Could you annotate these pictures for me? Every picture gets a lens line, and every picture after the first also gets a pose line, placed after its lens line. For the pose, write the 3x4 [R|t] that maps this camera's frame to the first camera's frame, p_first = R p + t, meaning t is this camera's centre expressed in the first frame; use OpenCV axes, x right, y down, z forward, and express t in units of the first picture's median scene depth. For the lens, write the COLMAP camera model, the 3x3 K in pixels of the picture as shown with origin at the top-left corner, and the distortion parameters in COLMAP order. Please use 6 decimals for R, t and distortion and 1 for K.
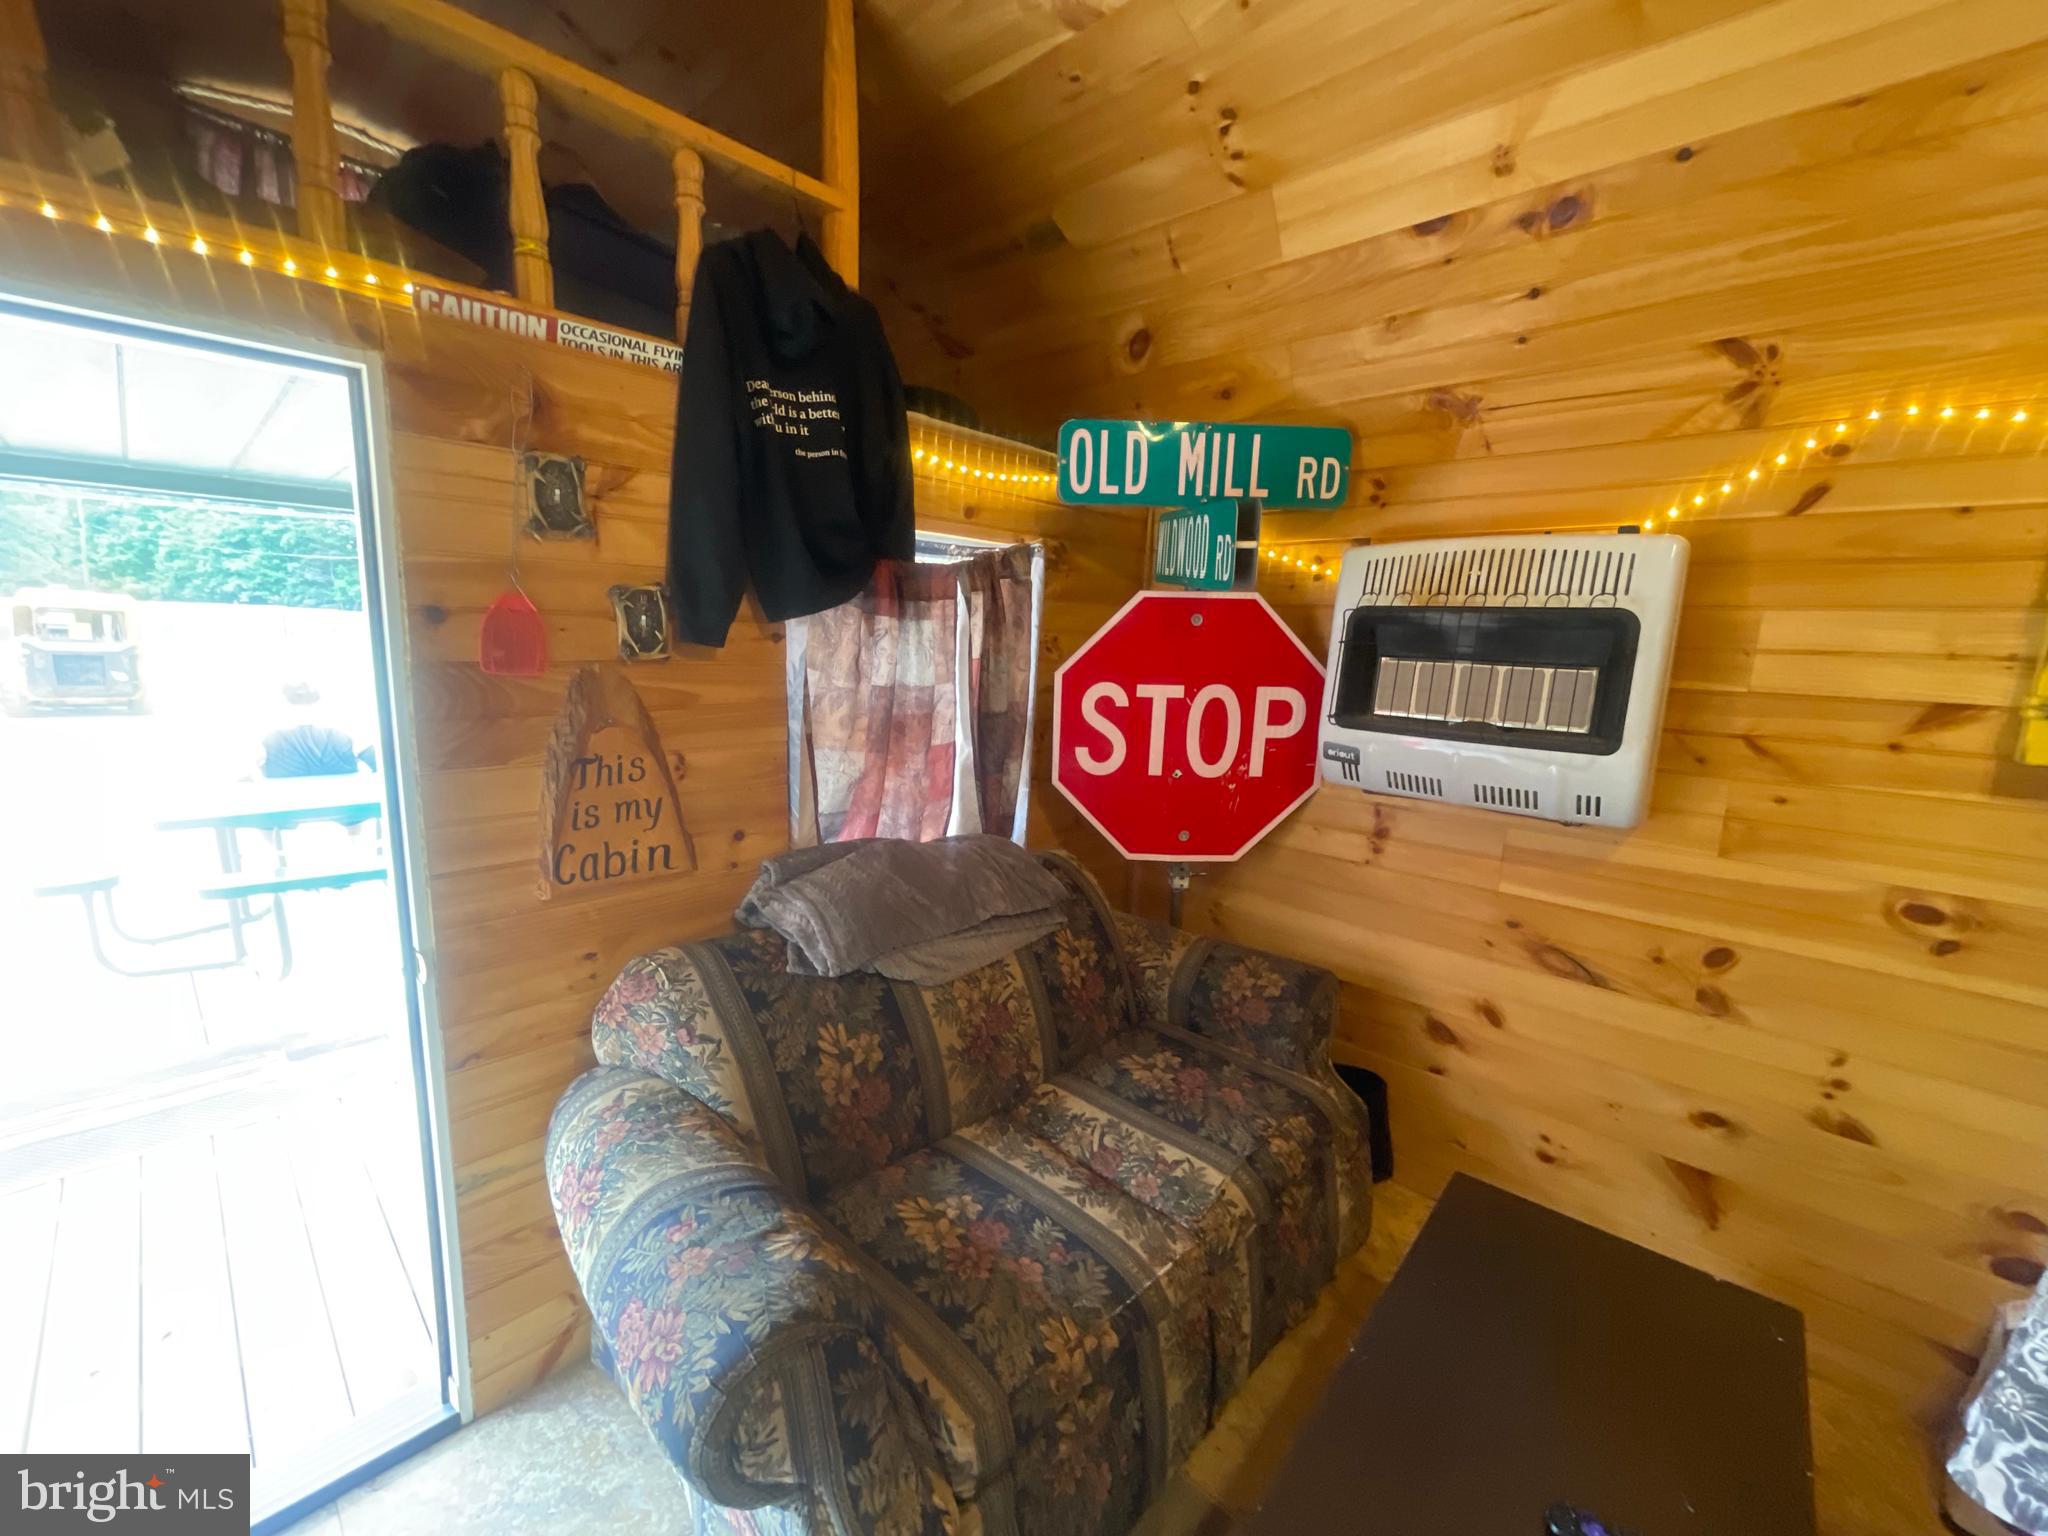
lens RADIAL K [[828.0, 0, 1022.6], [0, 828.0, 772.1], [0, 0, 1]] dist [0.000648, -0.000650]
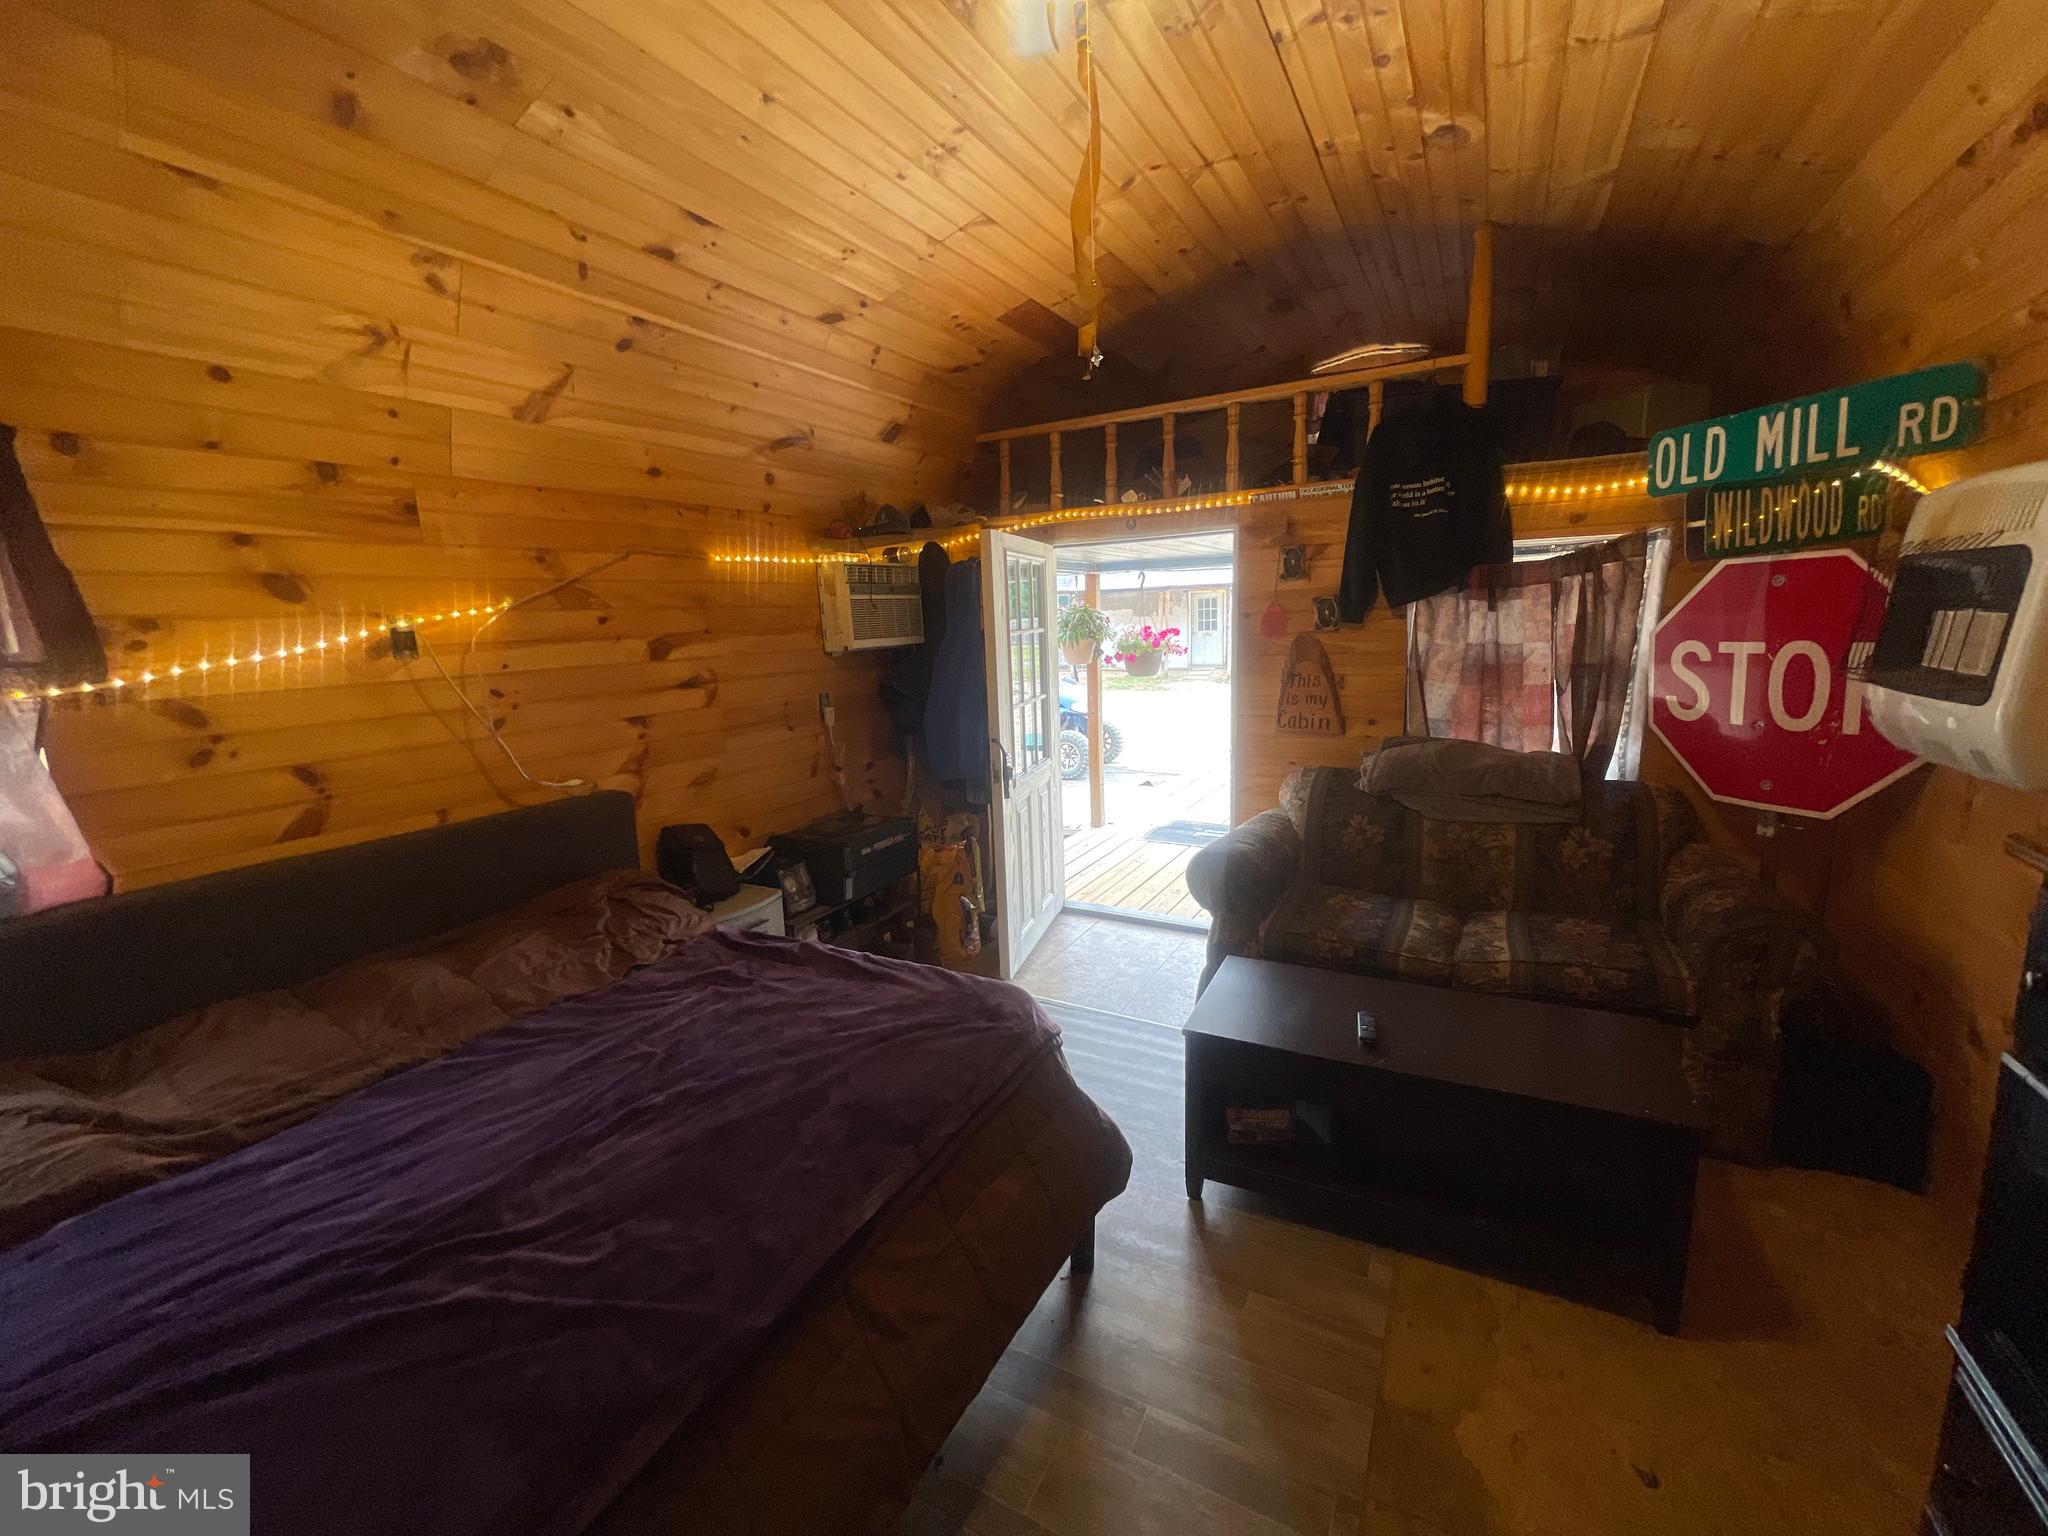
lens RADIAL K [[828.0, 0, 1022.6], [0, 828.0, 772.1], [0, 0, 1]] dist [0.000648, -0.000650]
pose [[0.251011, 0.135651, -0.958432, 1.207061], [-0.118880, 0.986957, 0.108554, 0.073458], [0.960657, 0.086690, 0.263863, -0.249498]]
